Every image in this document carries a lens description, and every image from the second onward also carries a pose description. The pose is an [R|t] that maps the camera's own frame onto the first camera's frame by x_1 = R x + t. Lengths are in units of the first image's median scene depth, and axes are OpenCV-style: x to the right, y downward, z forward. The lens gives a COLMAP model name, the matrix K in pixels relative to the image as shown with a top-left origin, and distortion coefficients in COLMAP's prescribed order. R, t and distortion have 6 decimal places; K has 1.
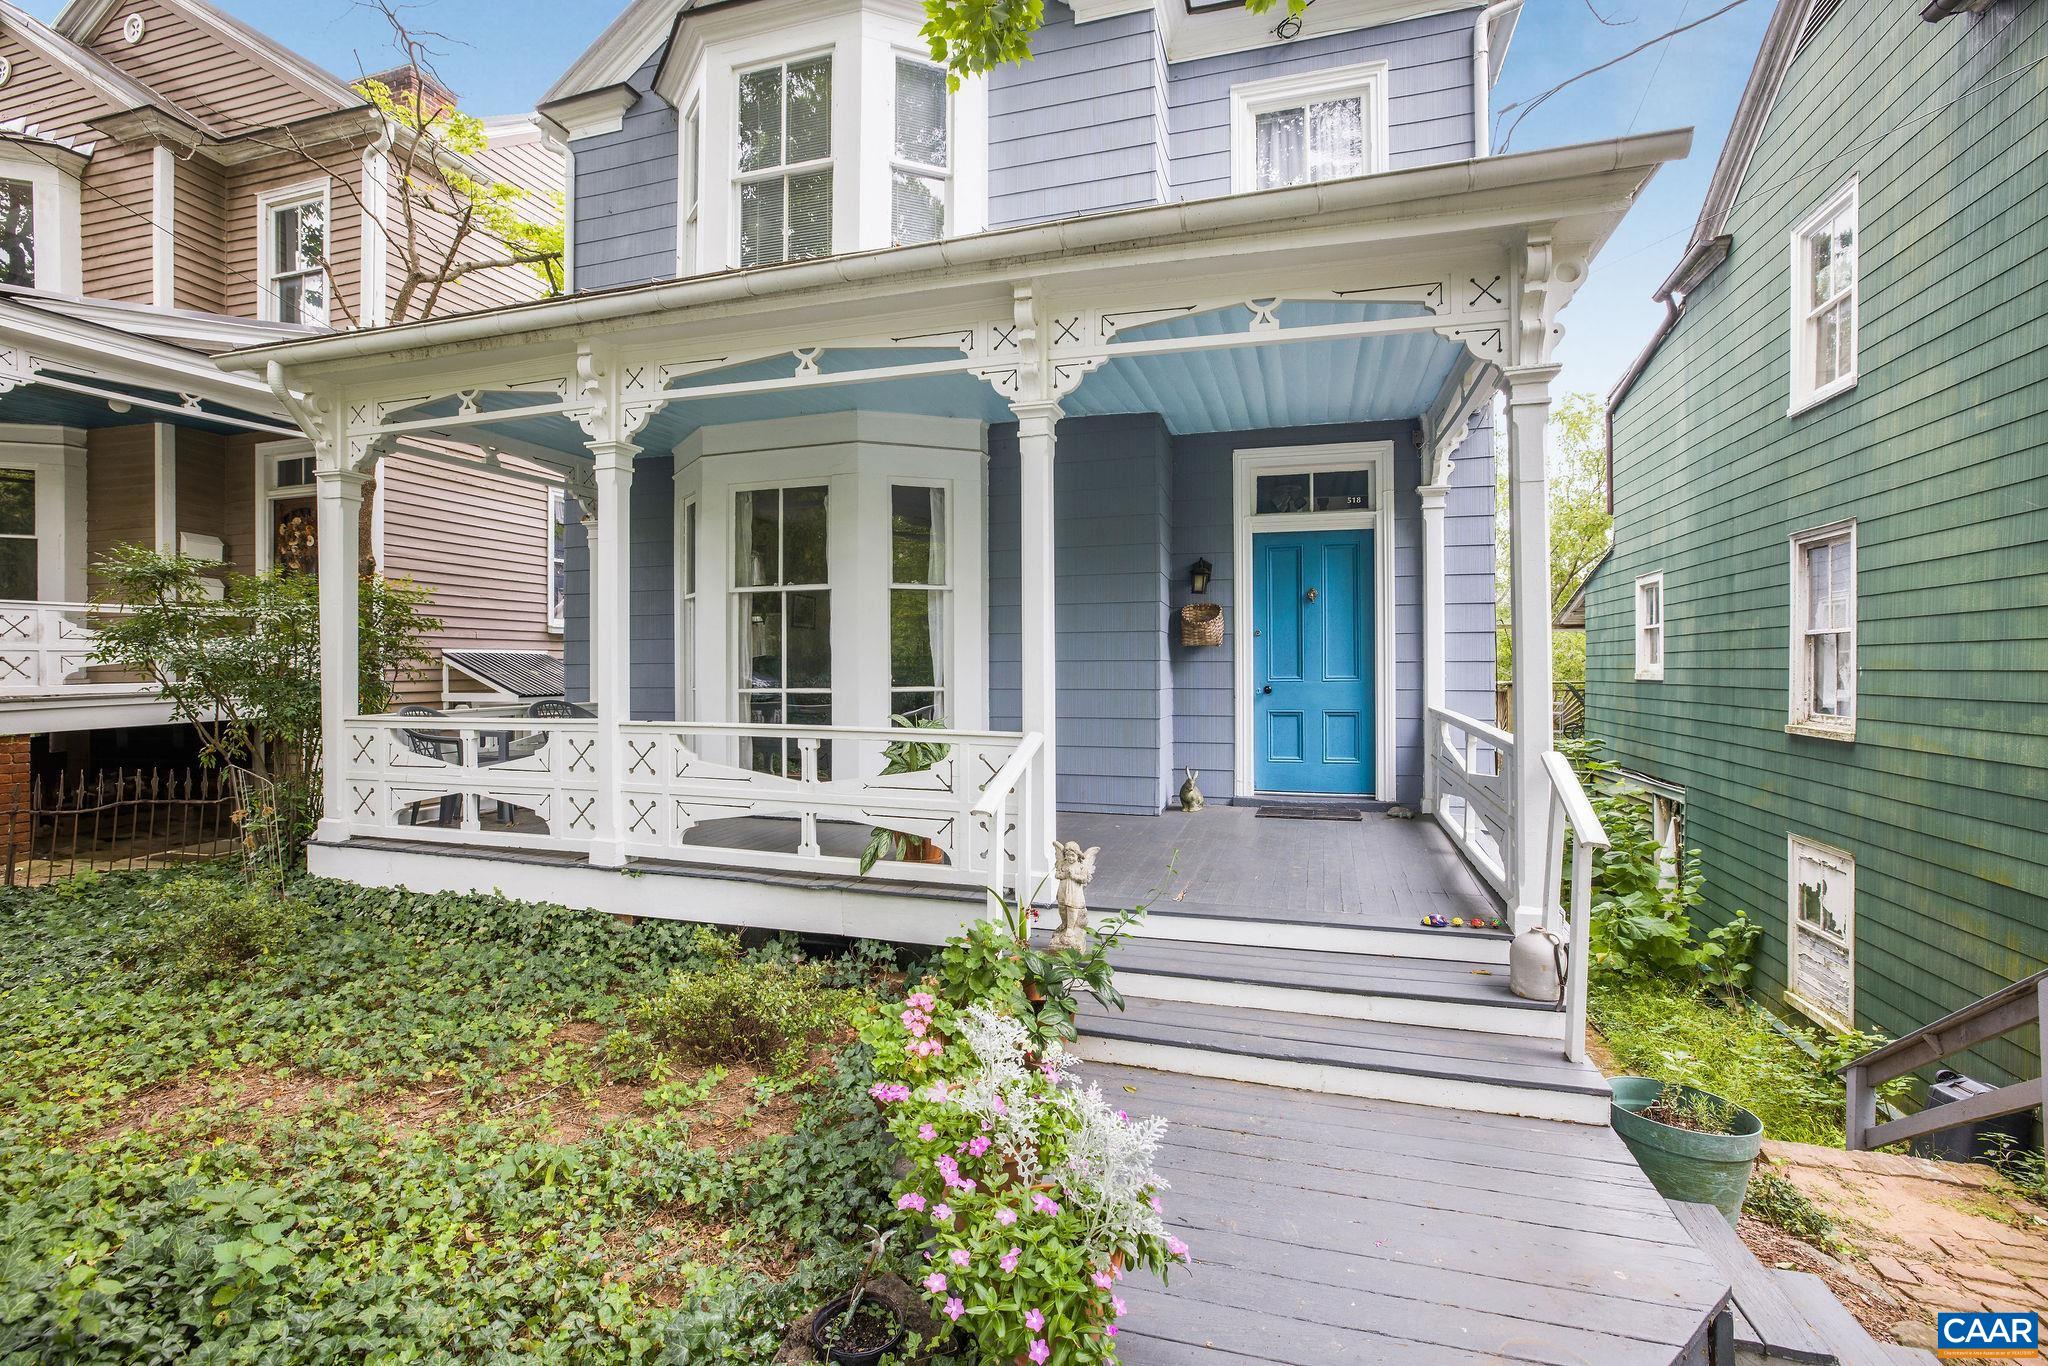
lens RADIAL K [[939.5, 0, 1015.1], [0, 939.5, 668.8], [0, 0, 1]] dist [-0.046266, 0.021760]
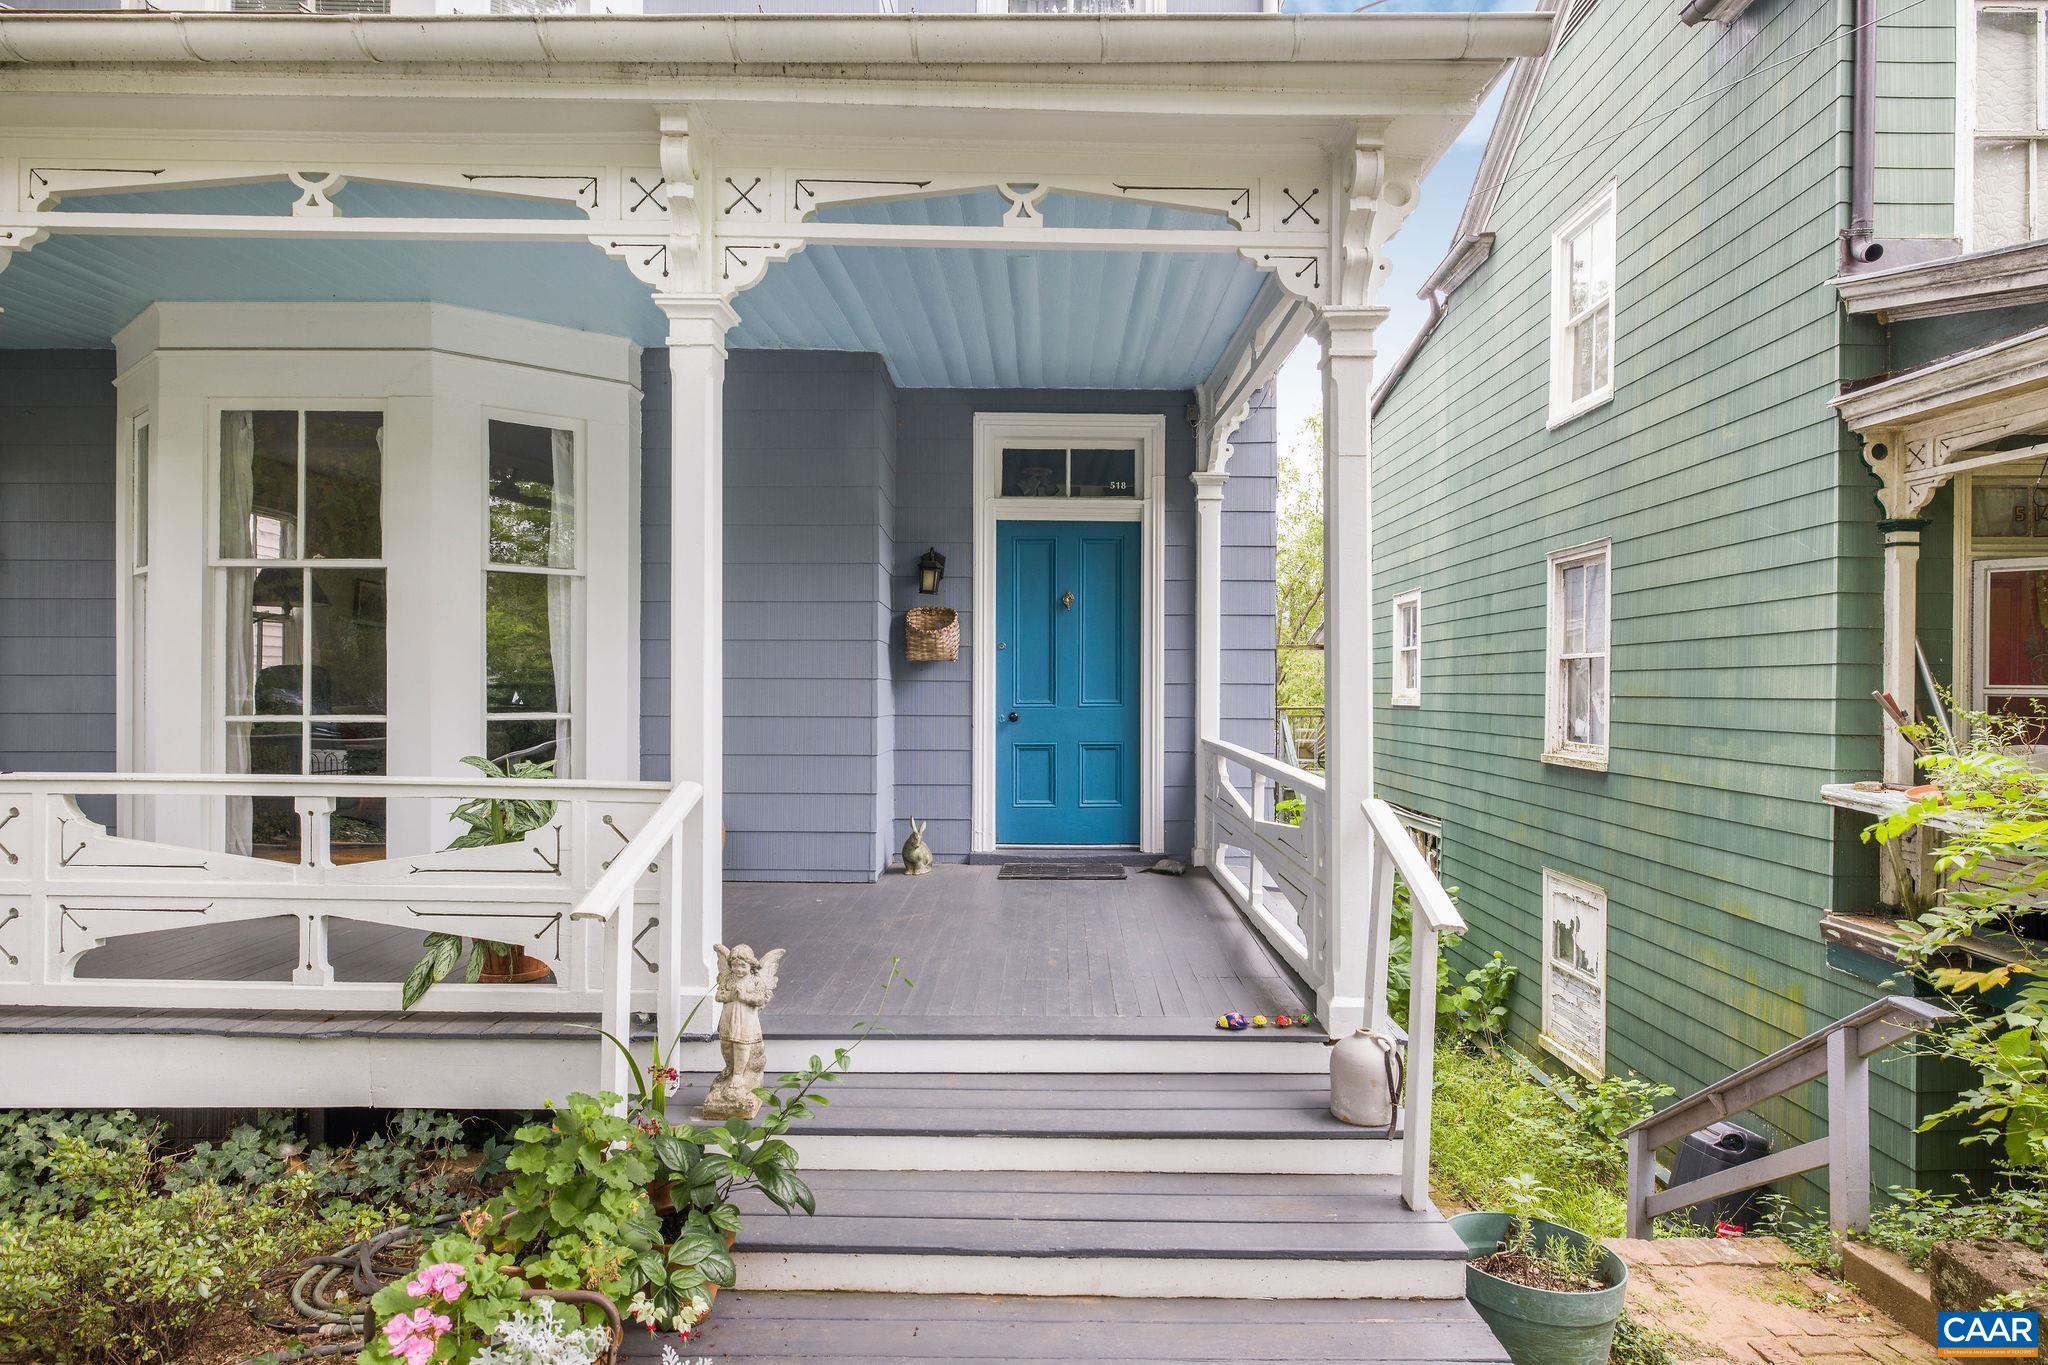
lens RADIAL K [[1090.5, 0, 1054.8], [0, 1090.5, 691.8], [0, 0, 1]] dist [0.000414, -0.000515]
pose [[0.952117, 0.007069, 0.305651, 0.020653], [-0.007814, 0.999969, 0.001216, -0.000559], [-0.305633, -0.003546, 0.952143, 0.111683]]
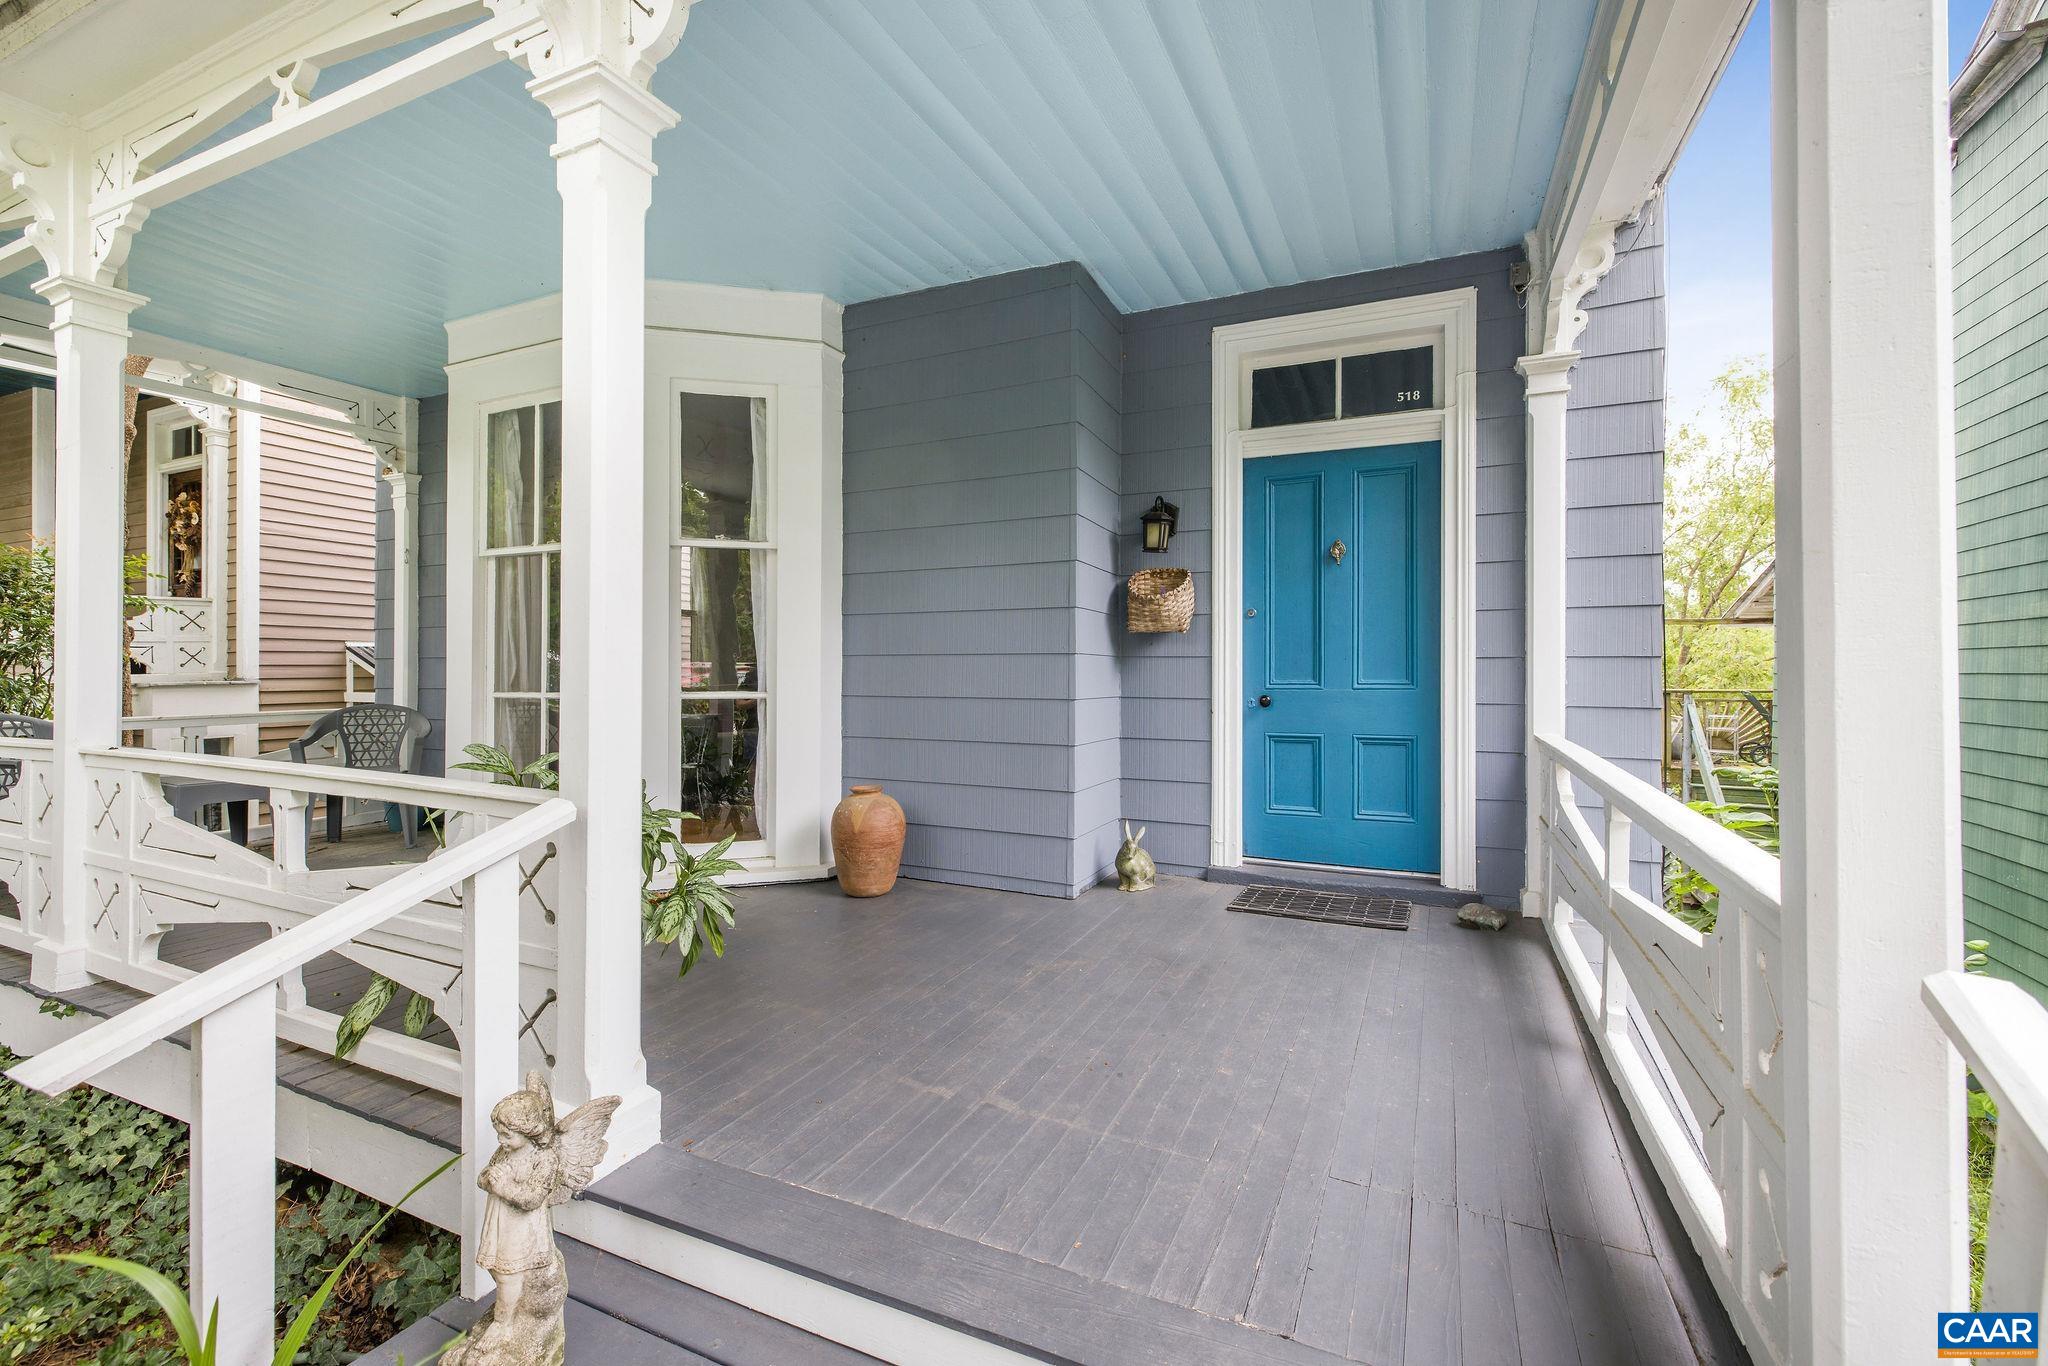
lens RADIAL K [[895.1, 0, 1008.6], [0, 895.1, 669.9], [0, 0, 1]] dist [0.003167, 0.000484]
pose [[0.990892, 0.005615, -0.134544, 0.191228], [-0.005821, 0.999982, -0.001140, 0.003146], [0.134535, 0.001912, 0.990907, 0.396326]]
